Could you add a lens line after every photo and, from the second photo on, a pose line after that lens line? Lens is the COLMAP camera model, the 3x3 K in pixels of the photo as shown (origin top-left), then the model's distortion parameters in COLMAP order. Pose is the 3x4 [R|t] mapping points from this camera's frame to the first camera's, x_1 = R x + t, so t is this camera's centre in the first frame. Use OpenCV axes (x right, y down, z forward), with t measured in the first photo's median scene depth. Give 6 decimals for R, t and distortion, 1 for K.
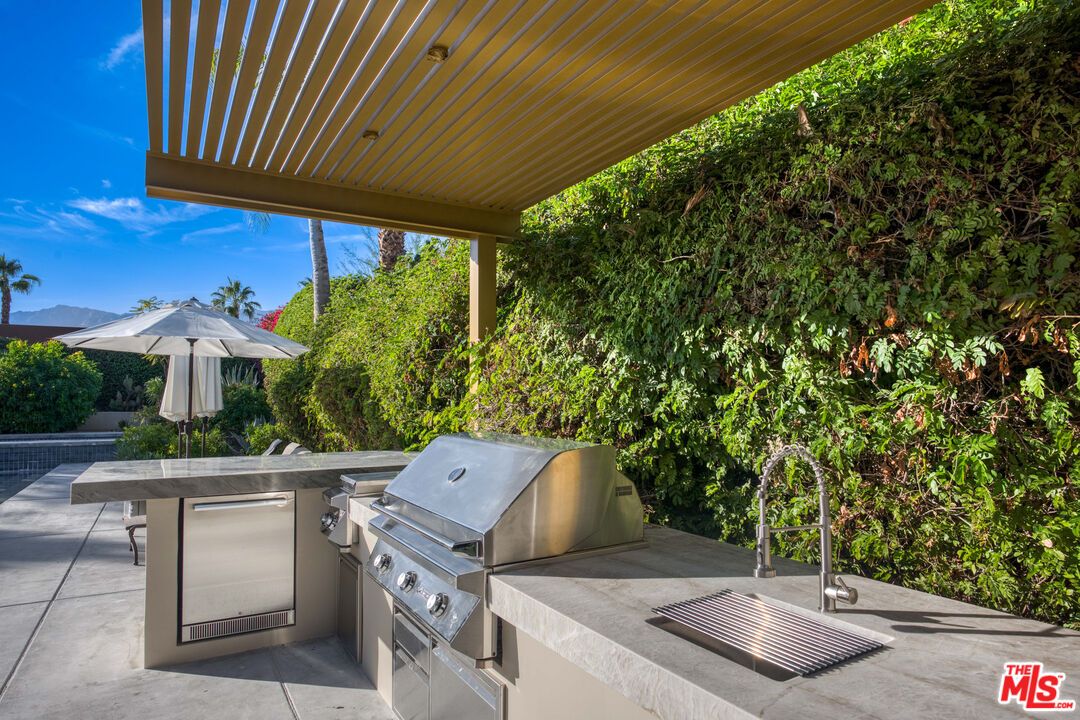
lens RADIAL K [[636.7, 0, 565.2], [0, 636.7, 350.9], [0, 0, 1]] dist [-0.008404, -0.001100]
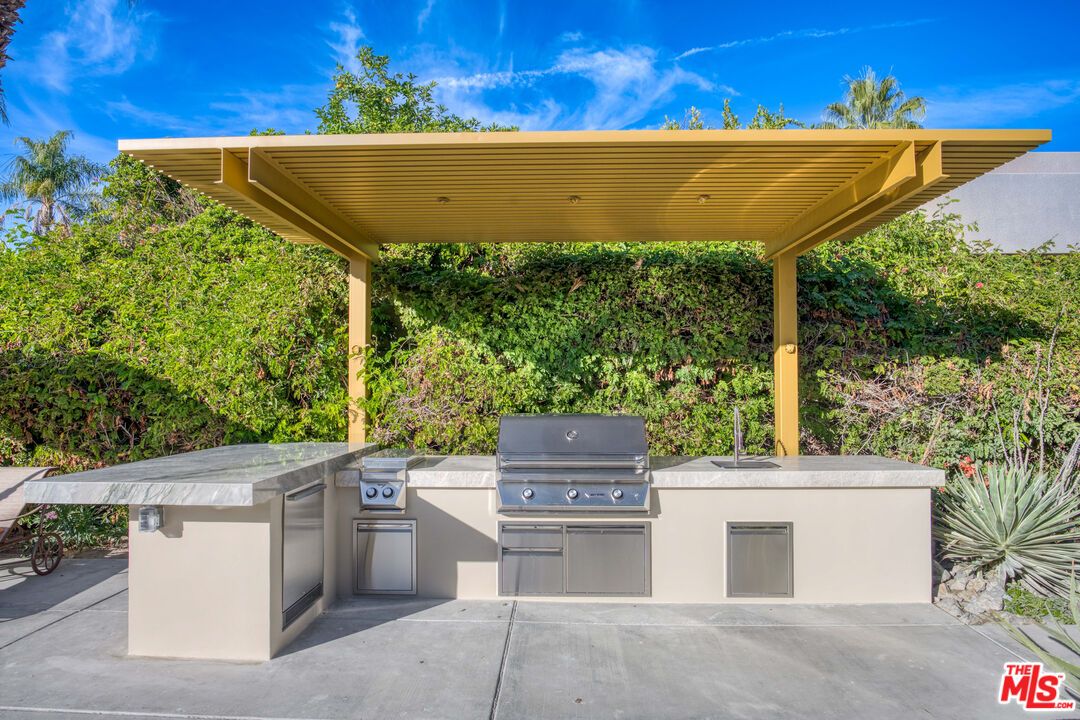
lens RADIAL K [[639.2, 0, 540.1], [0, 639.2, 344.2], [0, 0, 1]] dist [-0.013835, -0.000233]
pose [[0.533880, 0.048496, 0.844169, -1.390331], [-0.061474, 0.997938, -0.018452, -0.020895], [-0.843323, -0.042043, 0.535760, 0.097735]]
